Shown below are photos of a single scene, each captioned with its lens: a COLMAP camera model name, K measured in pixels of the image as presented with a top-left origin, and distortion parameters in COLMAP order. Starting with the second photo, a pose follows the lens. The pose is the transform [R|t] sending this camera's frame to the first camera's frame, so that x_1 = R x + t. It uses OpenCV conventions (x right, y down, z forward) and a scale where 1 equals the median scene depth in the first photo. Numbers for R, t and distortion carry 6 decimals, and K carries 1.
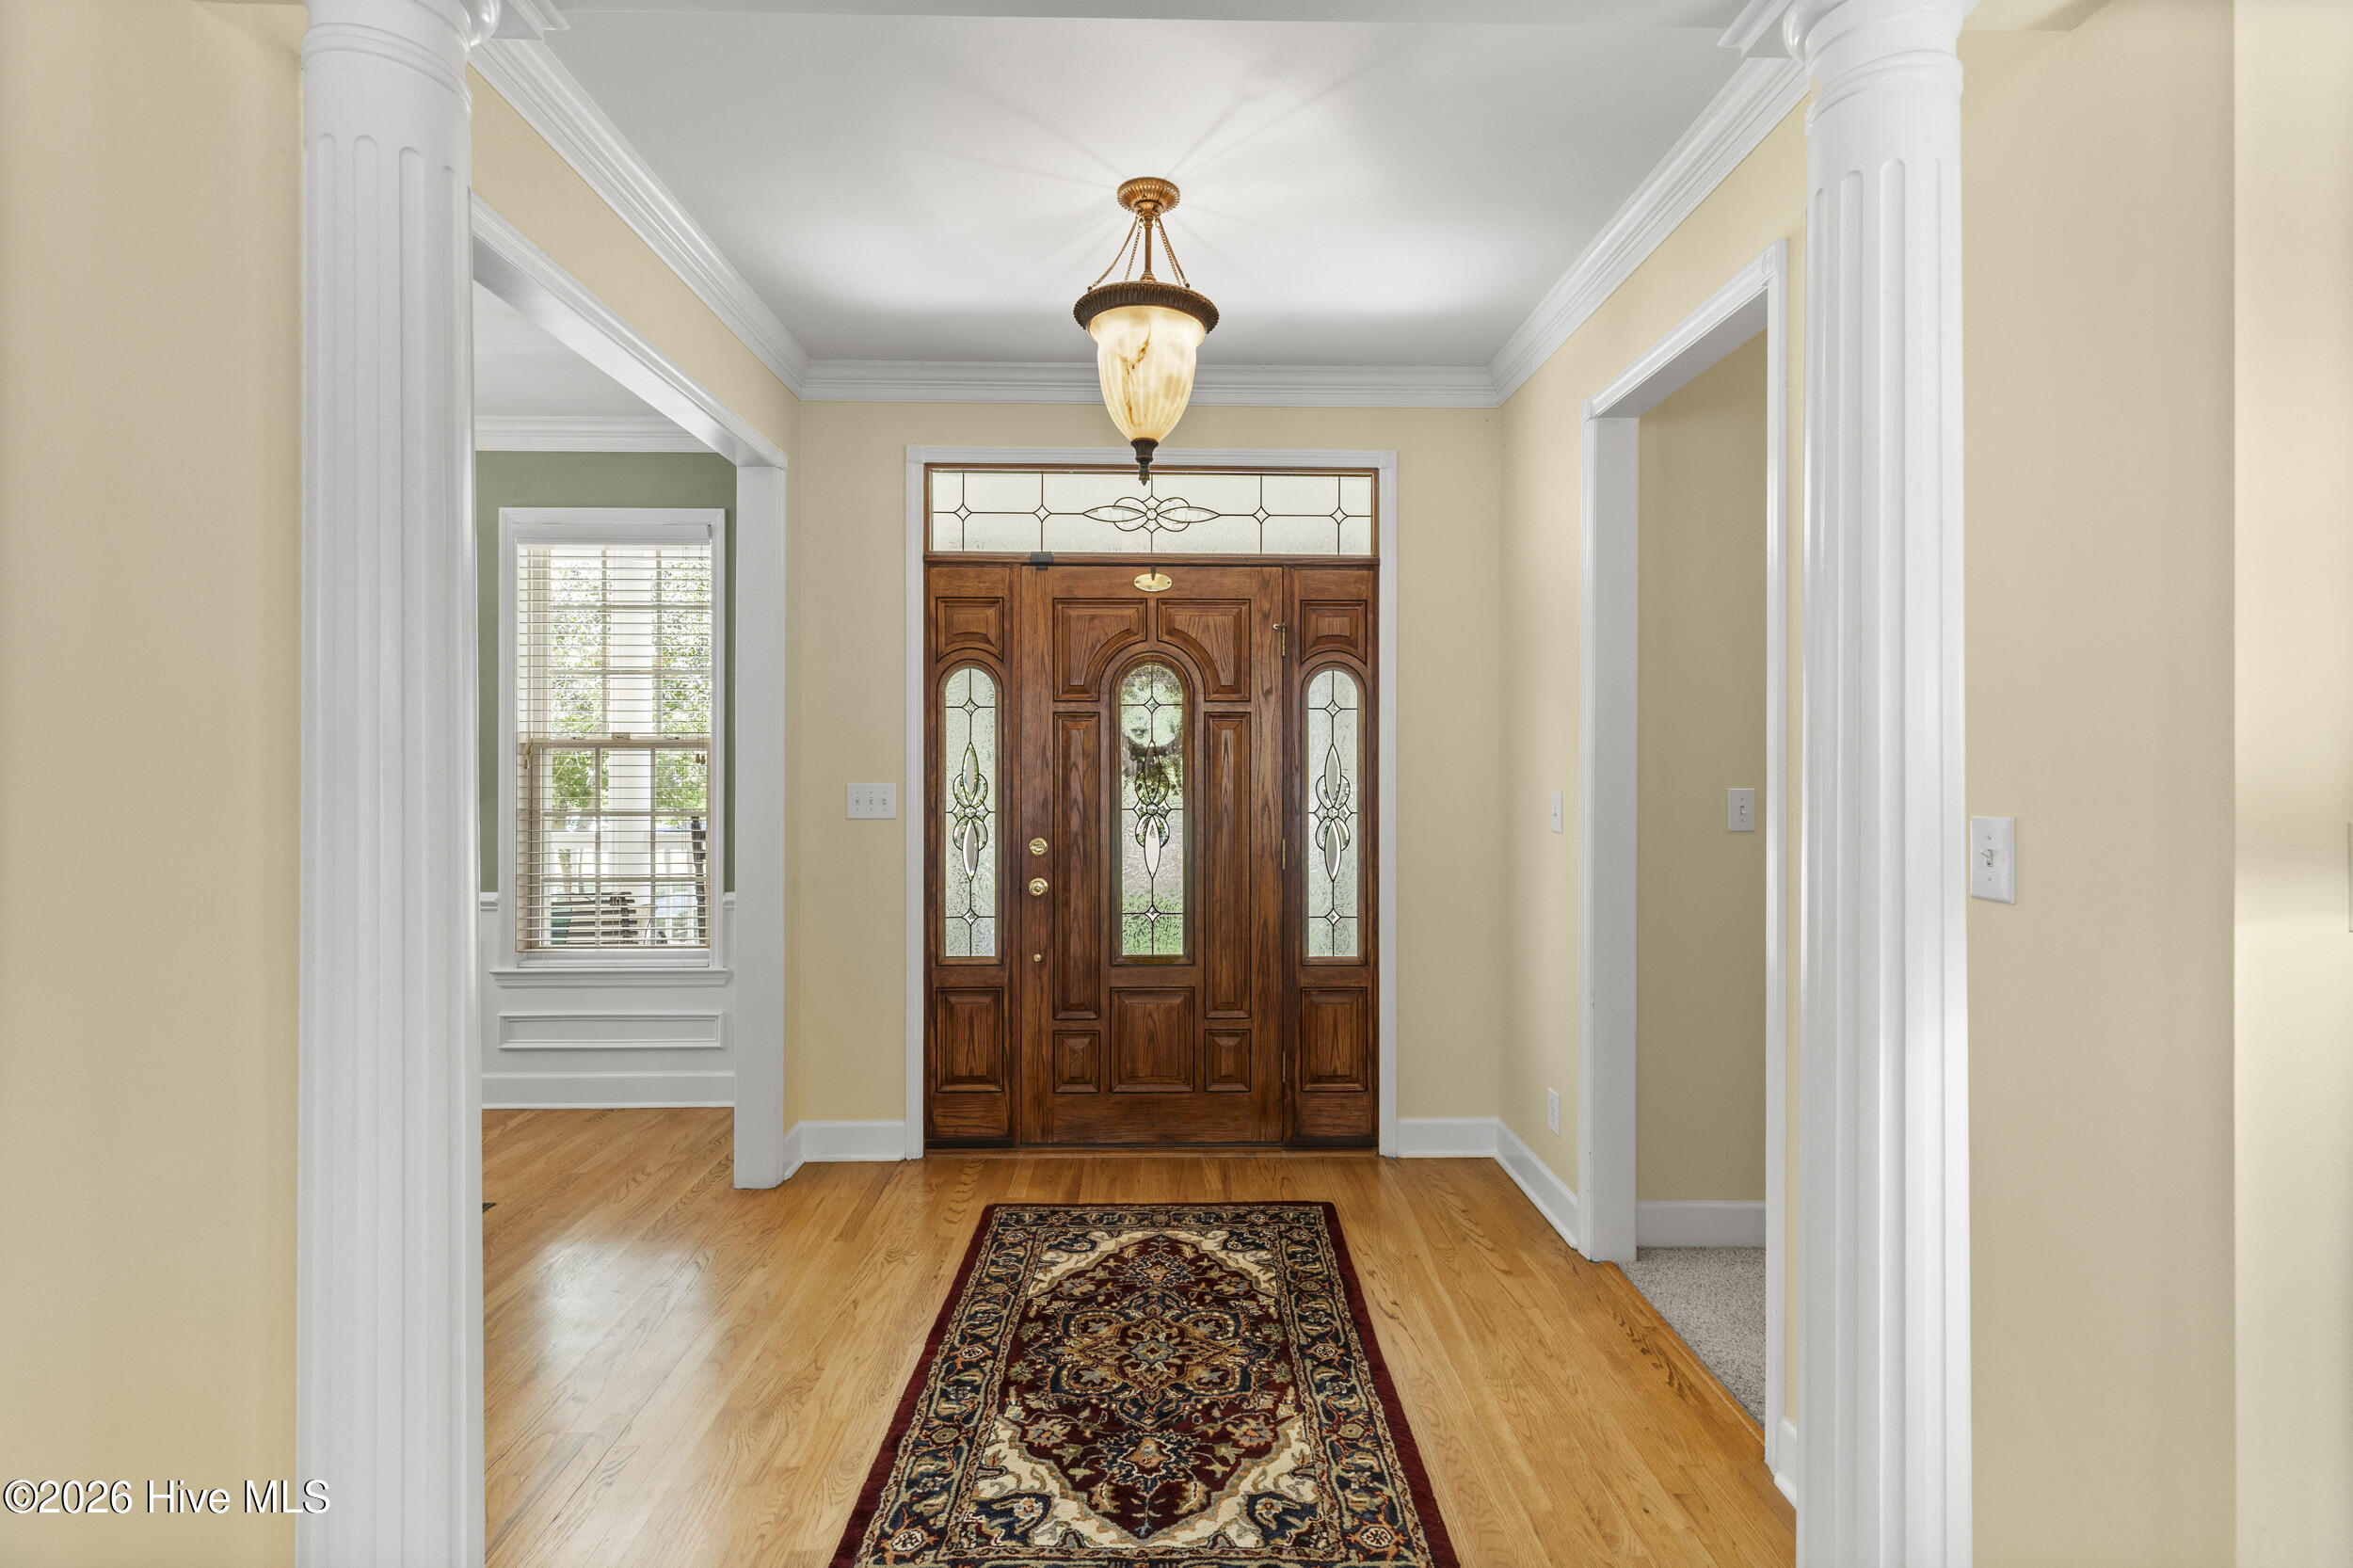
lens RADIAL K [[1065.7, 0, 1186.7], [0, 1065.7, 770.7], [0, 0, 1]] dist [0.002846, -0.000704]
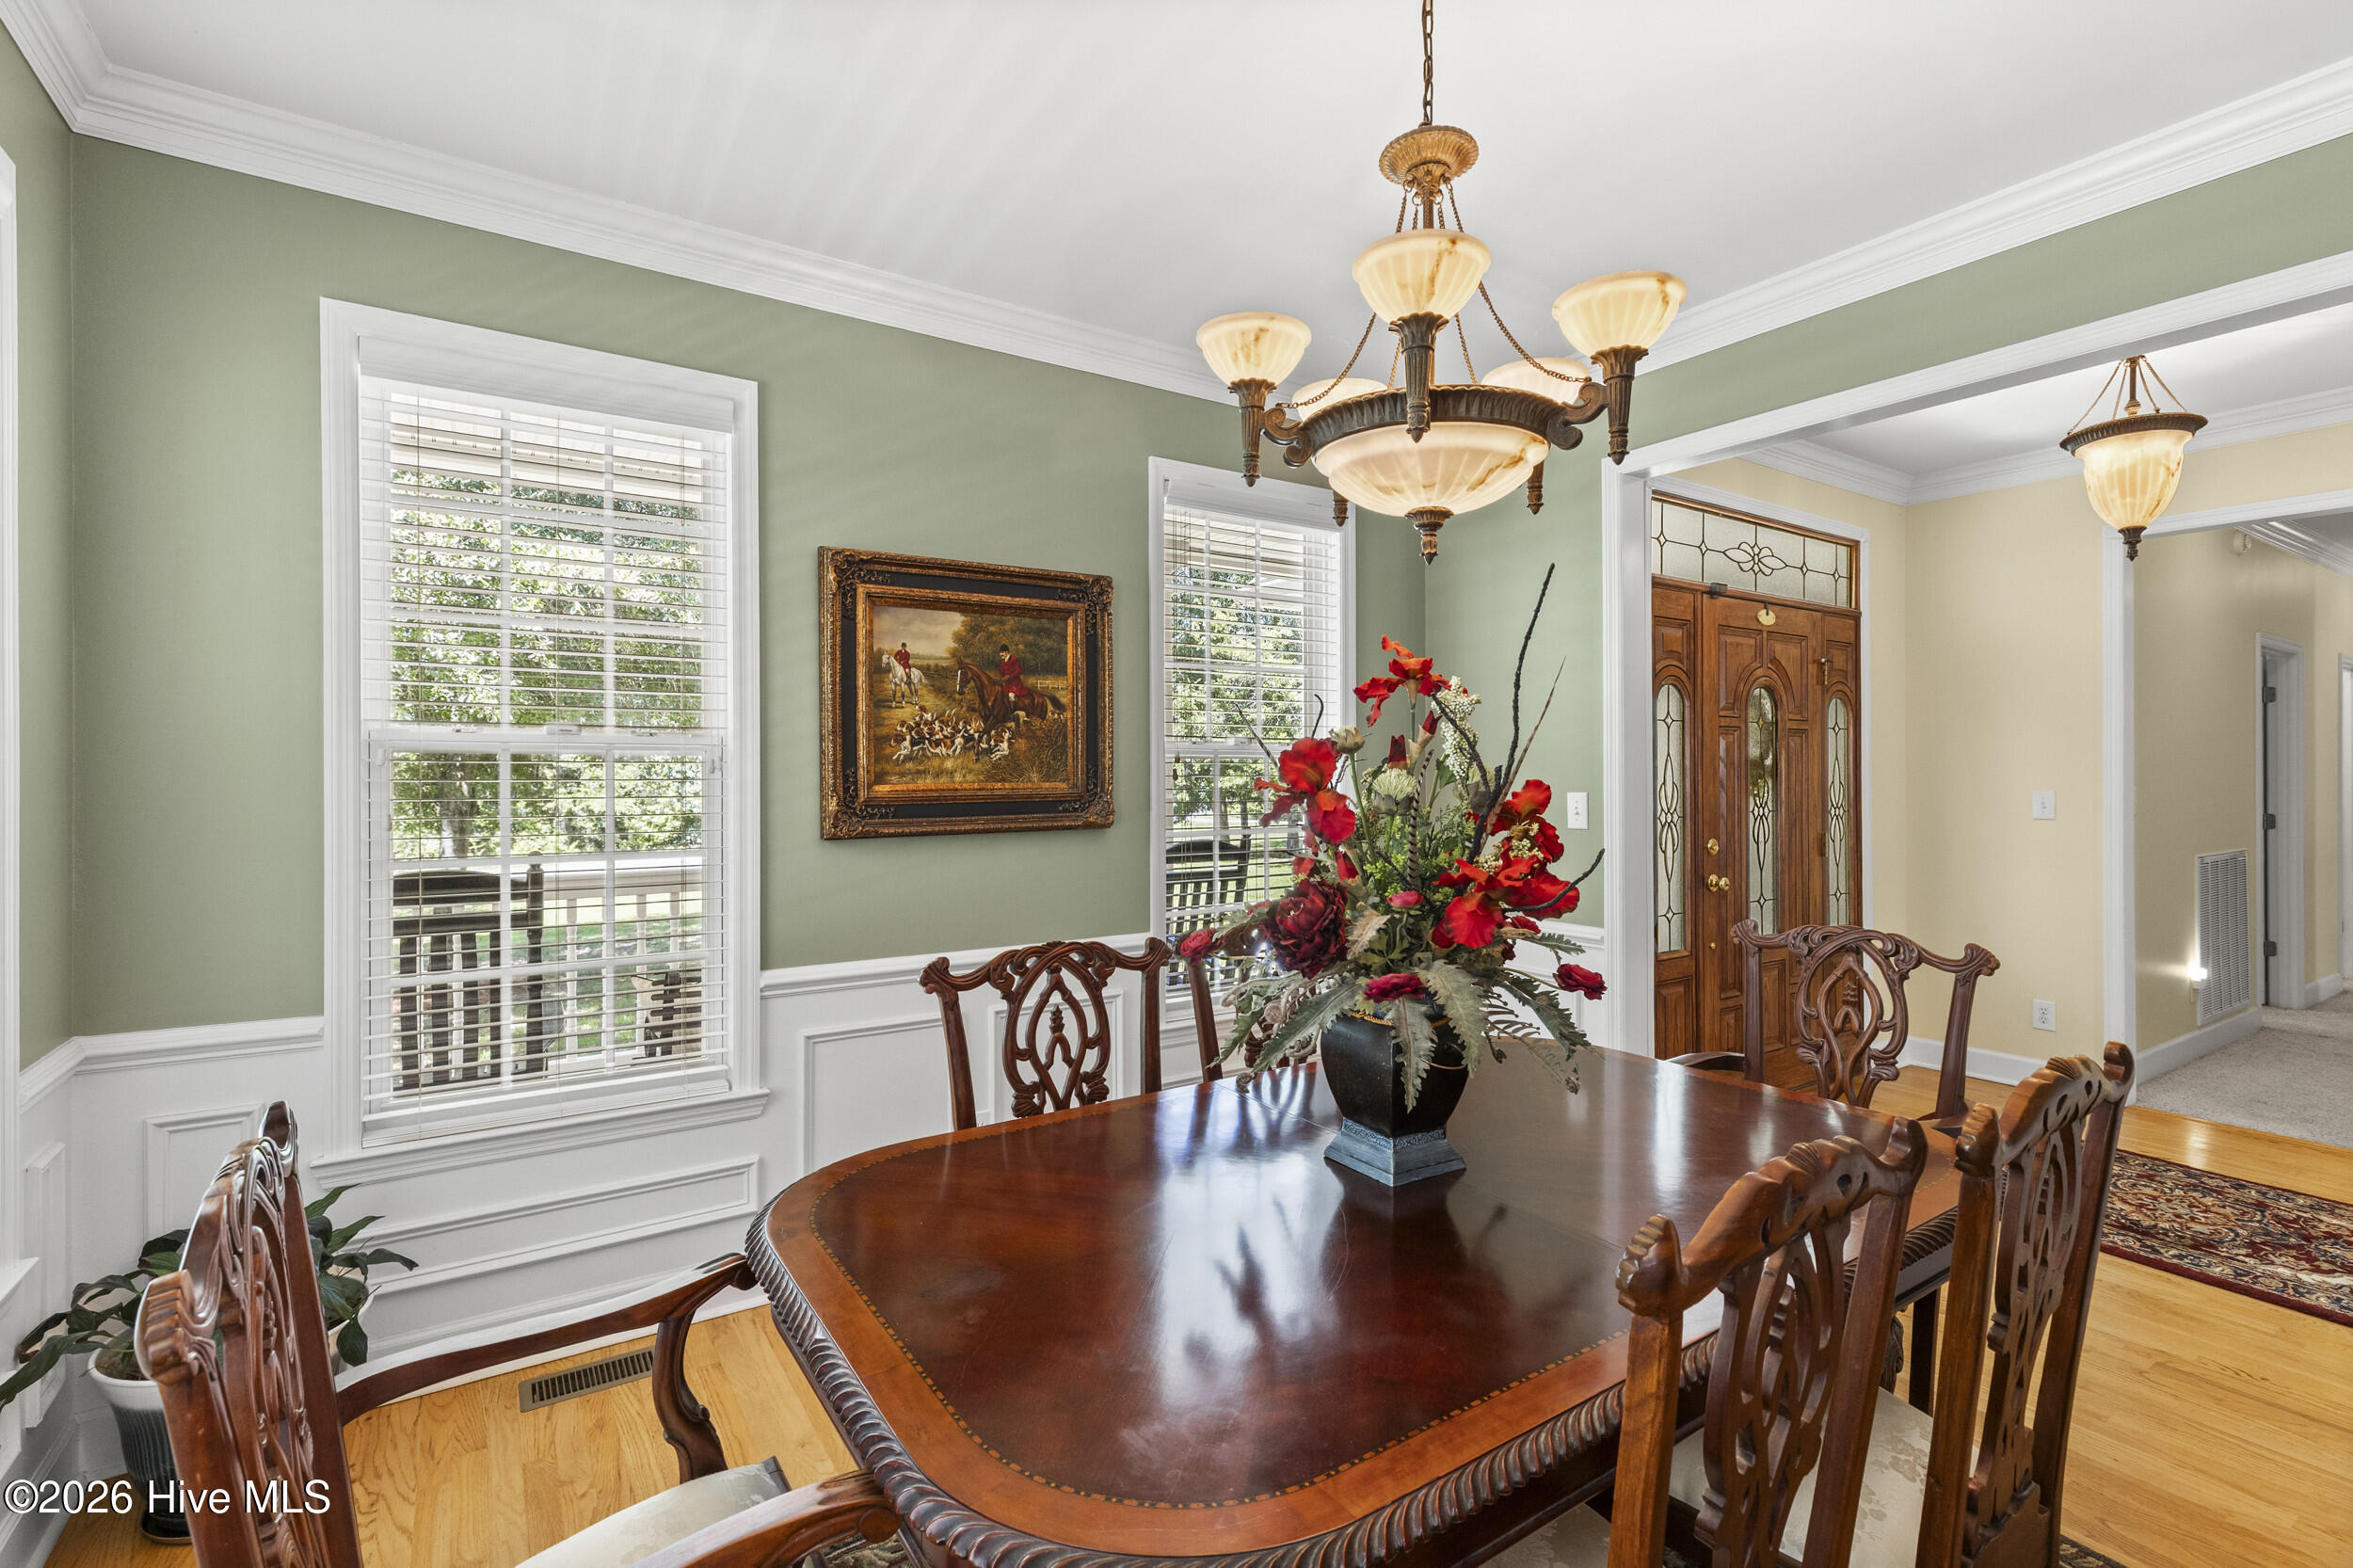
lens RADIAL K [[1065.7, 0, 1178.8], [0, 1065.7, 779.0], [0, 0, 1]] dist [0.002846, -0.000704]
pose [[0.850976, -0.006949, 0.525159, -1.793520], [0.006809, 0.999974, 0.002198, -0.008671], [-0.525161, 0.001706, 0.851001, 0.509536]]
